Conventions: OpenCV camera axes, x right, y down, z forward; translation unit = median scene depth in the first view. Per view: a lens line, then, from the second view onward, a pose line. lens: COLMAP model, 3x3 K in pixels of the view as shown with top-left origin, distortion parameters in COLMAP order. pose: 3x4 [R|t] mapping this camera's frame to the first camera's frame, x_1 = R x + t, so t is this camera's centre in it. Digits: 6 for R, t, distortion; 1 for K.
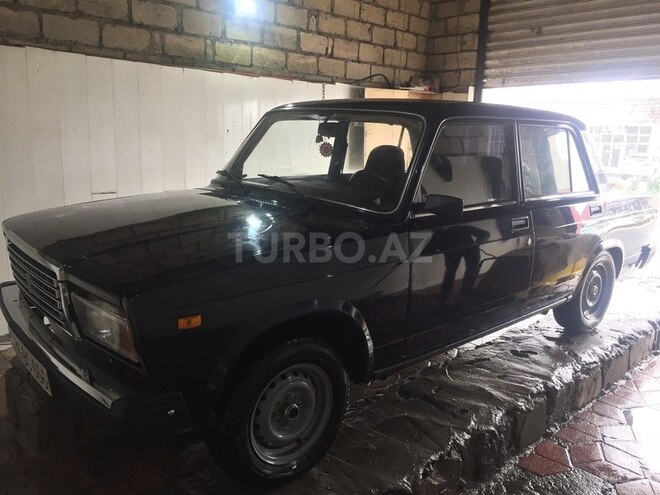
lens RADIAL K [[550.2, 0, 330.0], [0, 550.2, 247.5], [0, 0, 1]] dist [0.092383, -0.128229]
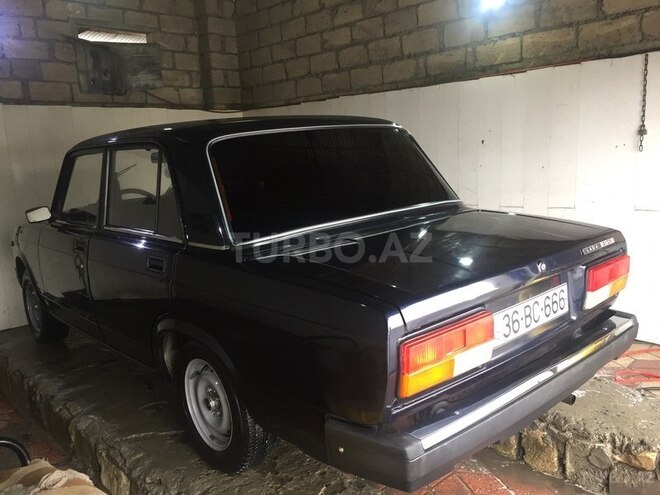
lens RADIAL K [[550.2, 0, 330.0], [0, 550.2, 247.5], [0, 0, 1]] dist [0.092383, -0.128229]
pose [[-0.004393, 0.141591, -0.989916, 0.724294], [-0.161245, 0.976871, 0.140441, -0.129729], [0.986905, 0.160236, 0.018540, 0.763692]]
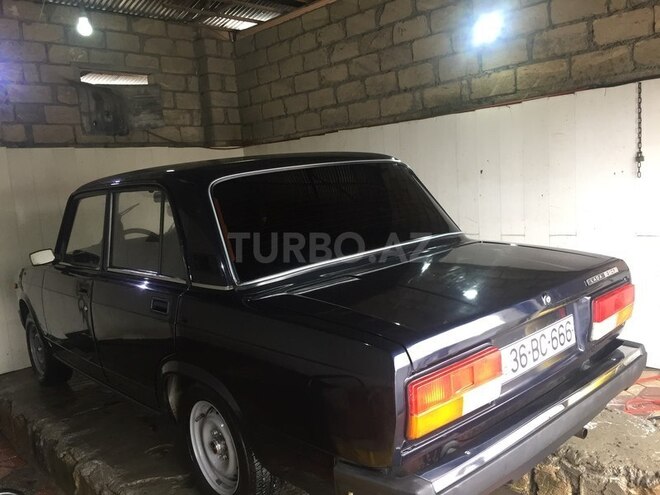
lens RADIAL K [[550.2, 0, 330.0], [0, 550.2, 247.5], [0, 0, 1]] dist [0.092383, -0.128229]
pose [[-0.005337, 0.088793, -0.996036, 0.724261], [-0.133810, 0.987029, 0.088707, -0.135280], [0.990993, 0.133753, 0.006613, 0.762373]]
